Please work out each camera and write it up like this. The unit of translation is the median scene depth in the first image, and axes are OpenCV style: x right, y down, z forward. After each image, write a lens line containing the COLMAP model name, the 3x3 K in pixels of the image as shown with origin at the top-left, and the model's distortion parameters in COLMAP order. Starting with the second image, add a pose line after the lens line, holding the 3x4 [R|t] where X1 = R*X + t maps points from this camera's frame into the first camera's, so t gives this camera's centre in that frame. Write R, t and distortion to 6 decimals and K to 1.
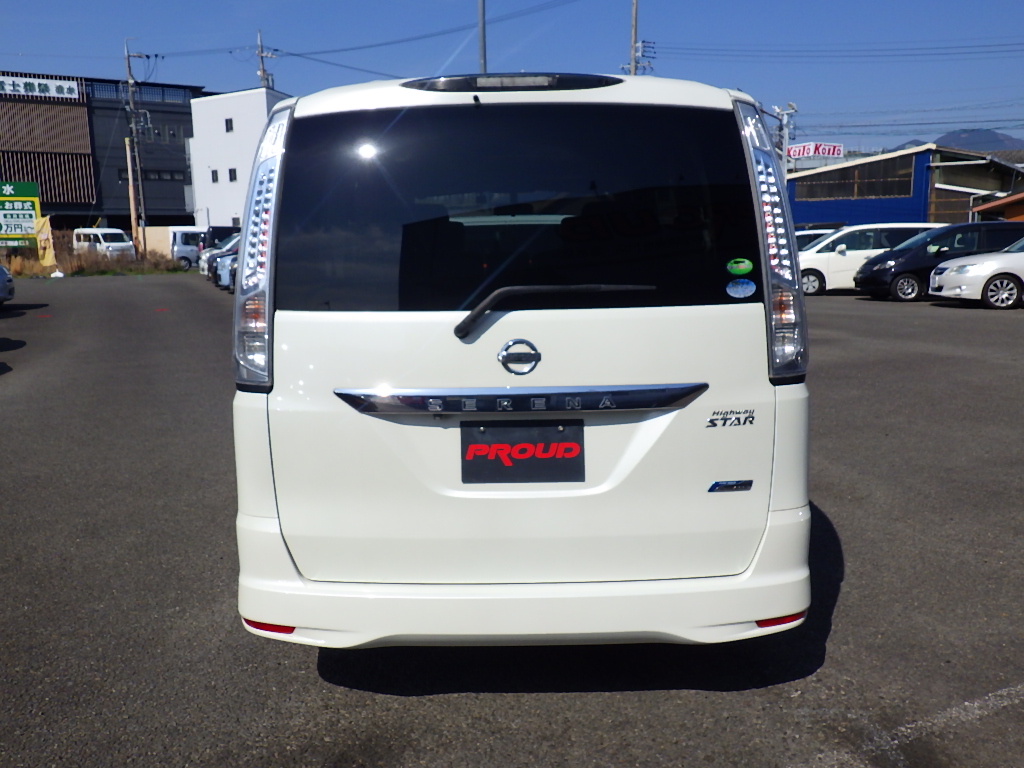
lens RADIAL K [[852.7, 0, 516.2], [0, 852.7, 381.6], [0, 0, 1]] dist [-0.004568, 0.011465]
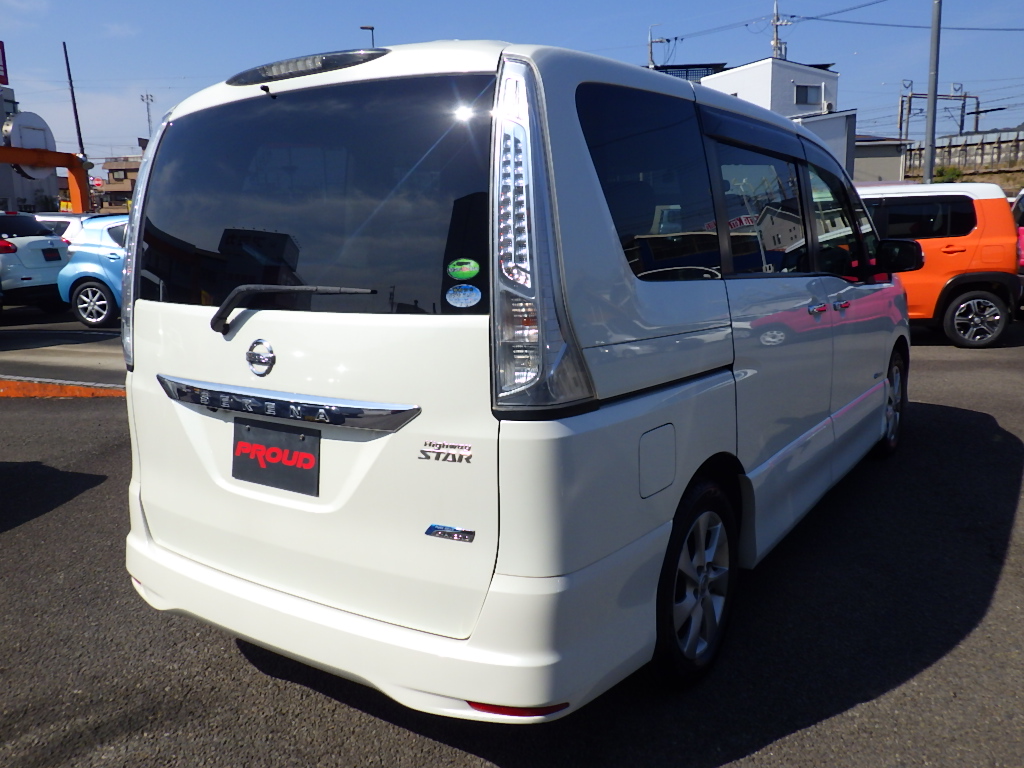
lens RADIAL K [[852.7, 0, 511.2], [0, 852.7, 385.7], [0, 0, 1]] dist [-0.004568, 0.011465]
pose [[0.822768, 0.099577, -0.559587, 0.763095], [-0.079917, 0.995021, 0.059559, -0.076008], [0.562731, -0.004283, 0.826629, 0.351925]]
